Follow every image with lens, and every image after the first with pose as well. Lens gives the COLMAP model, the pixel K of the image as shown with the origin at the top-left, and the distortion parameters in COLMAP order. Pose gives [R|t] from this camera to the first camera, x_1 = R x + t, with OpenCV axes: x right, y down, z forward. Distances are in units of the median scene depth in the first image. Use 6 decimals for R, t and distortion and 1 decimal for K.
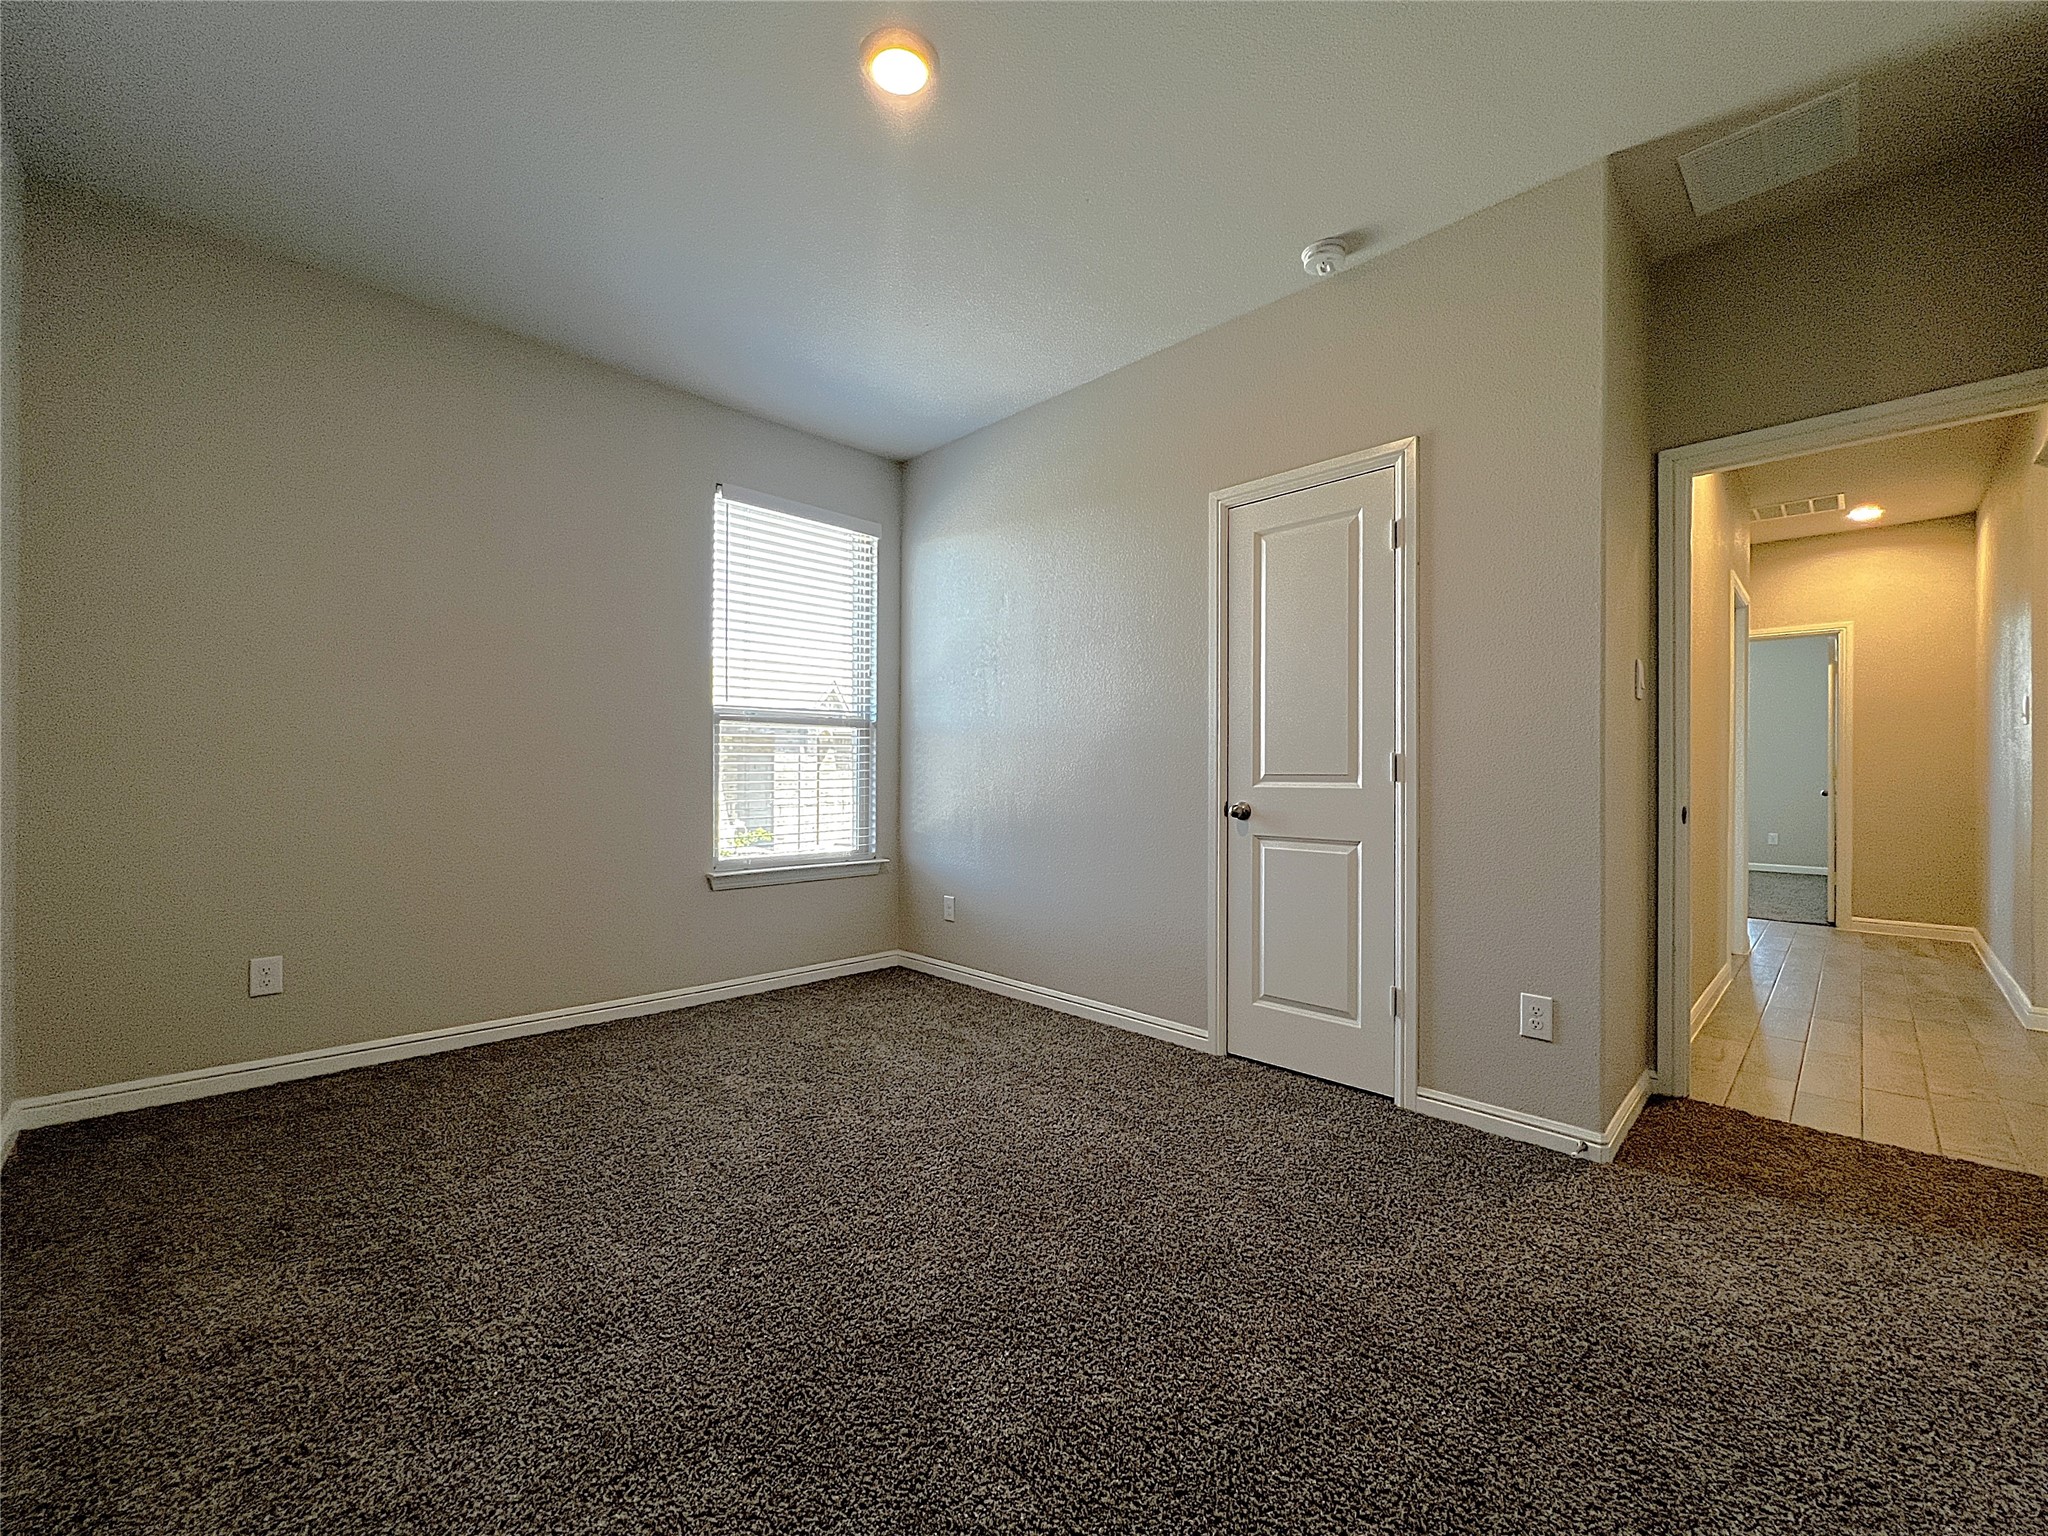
lens RADIAL K [[819.8, 0, 1023.4], [0, 819.8, 771.2], [0, 0, 1]] dist [0.000824, 0.000252]
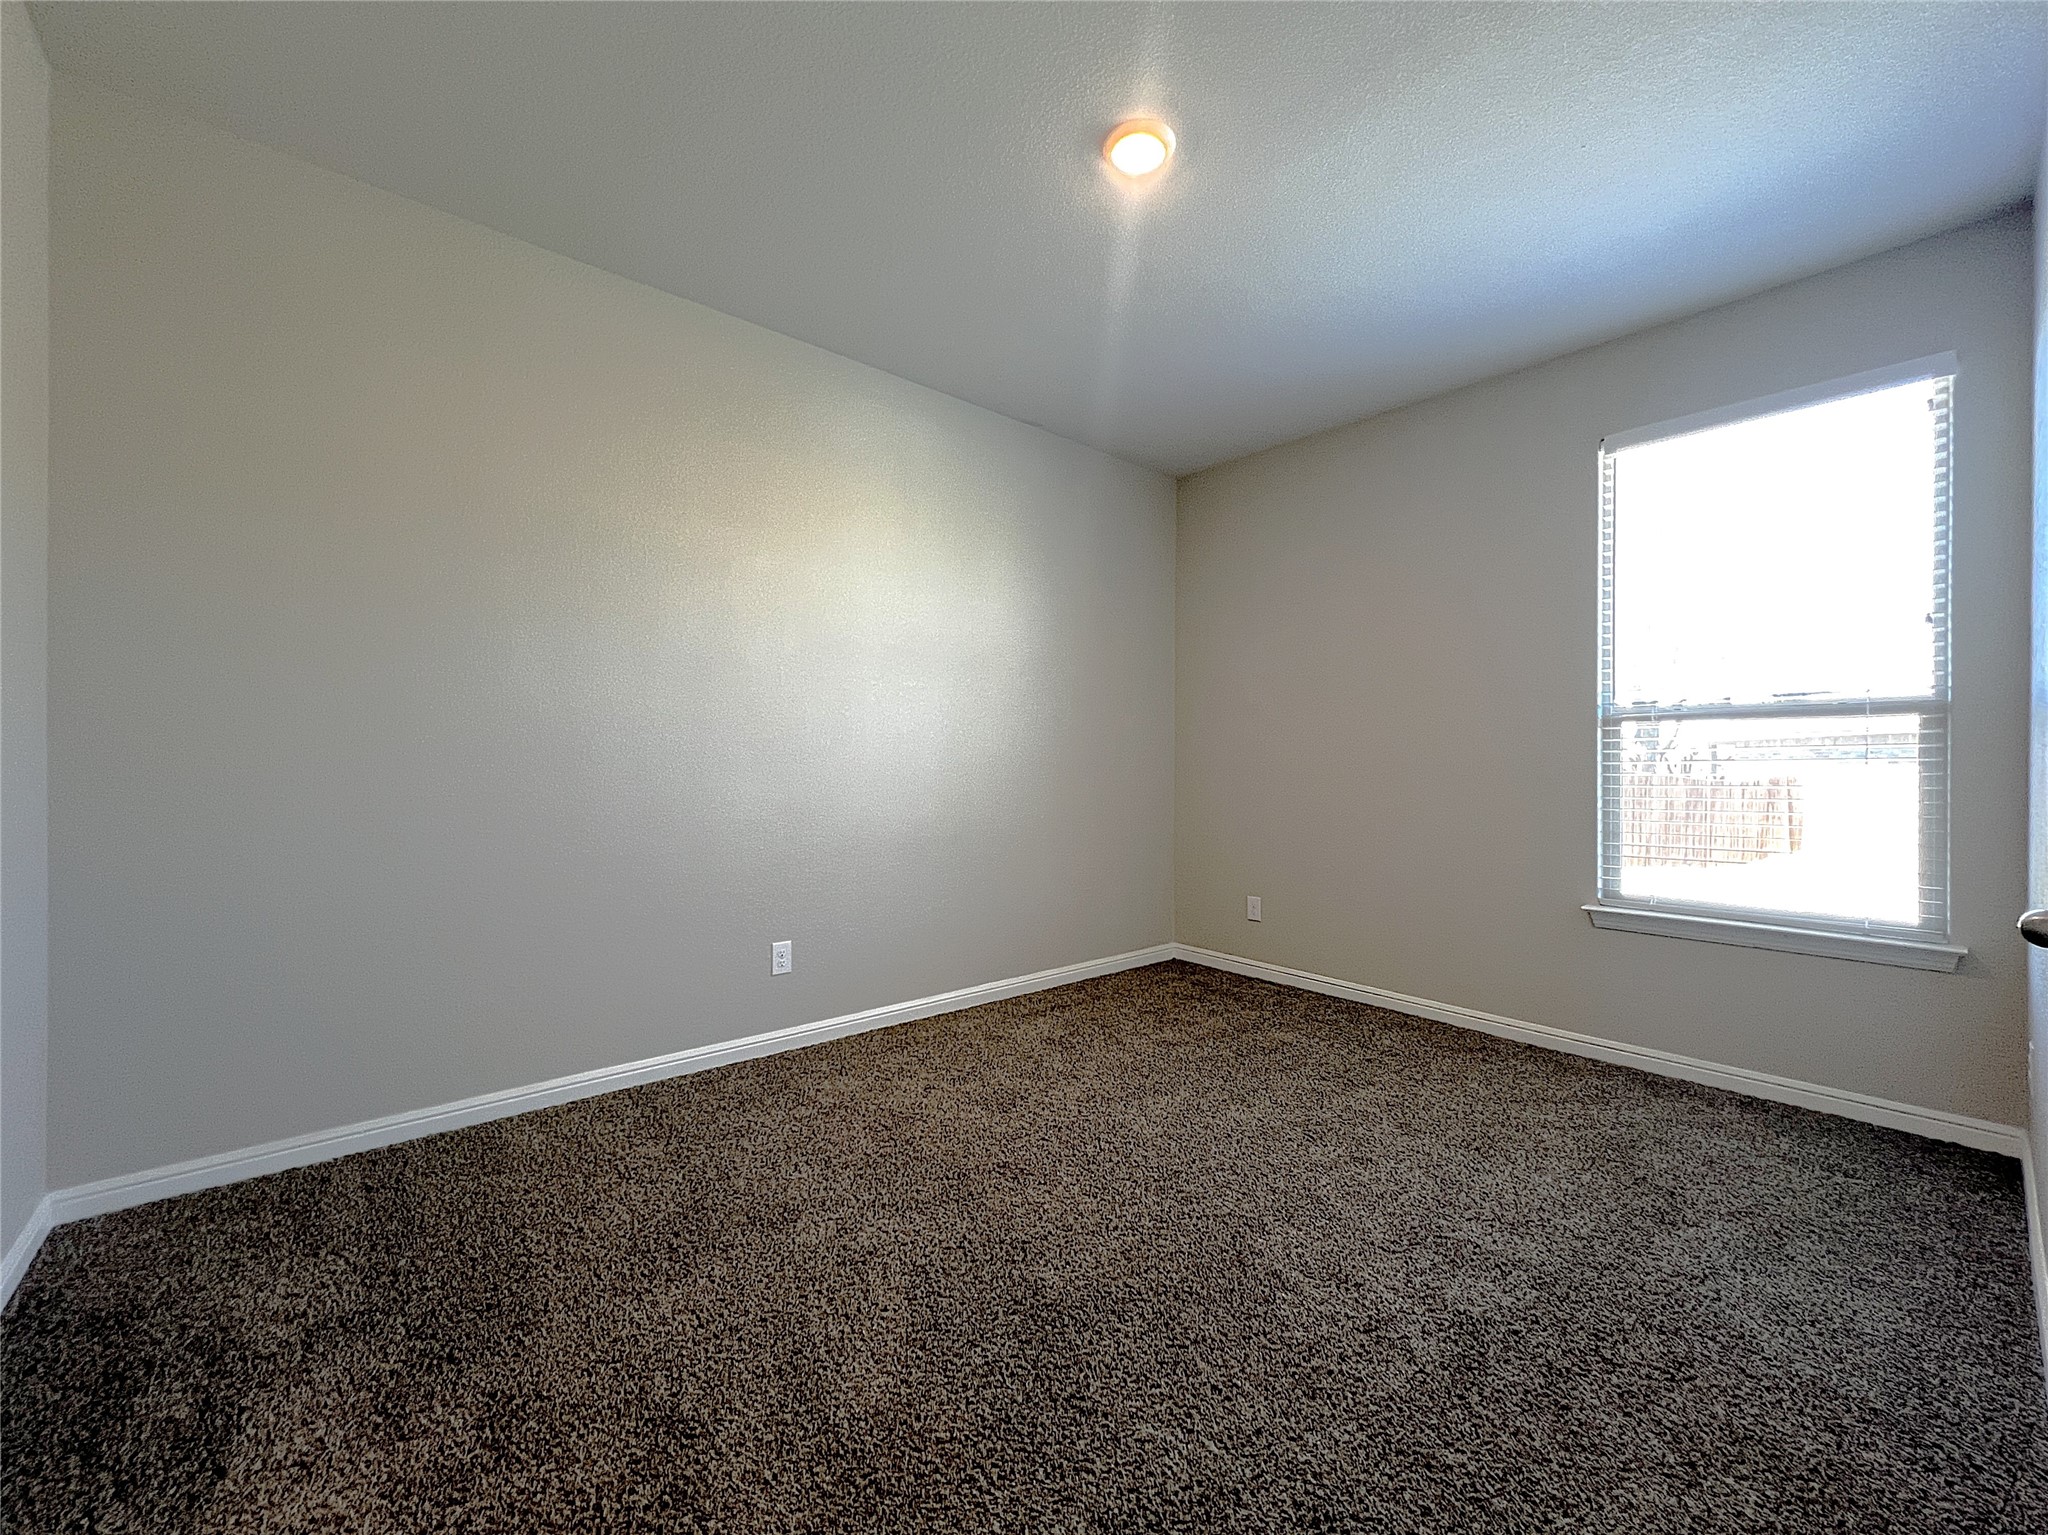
lens RADIAL K [[819.8, 0, 1025.3], [0, 819.8, 765.7], [0, 0, 1]] dist [0.000824, 0.000252]
pose [[-0.053848, -0.005244, -0.998535, 0.500024], [-0.007279, 0.999962, -0.004859, -0.010759], [0.998523, 0.007007, -0.053884, 0.470360]]
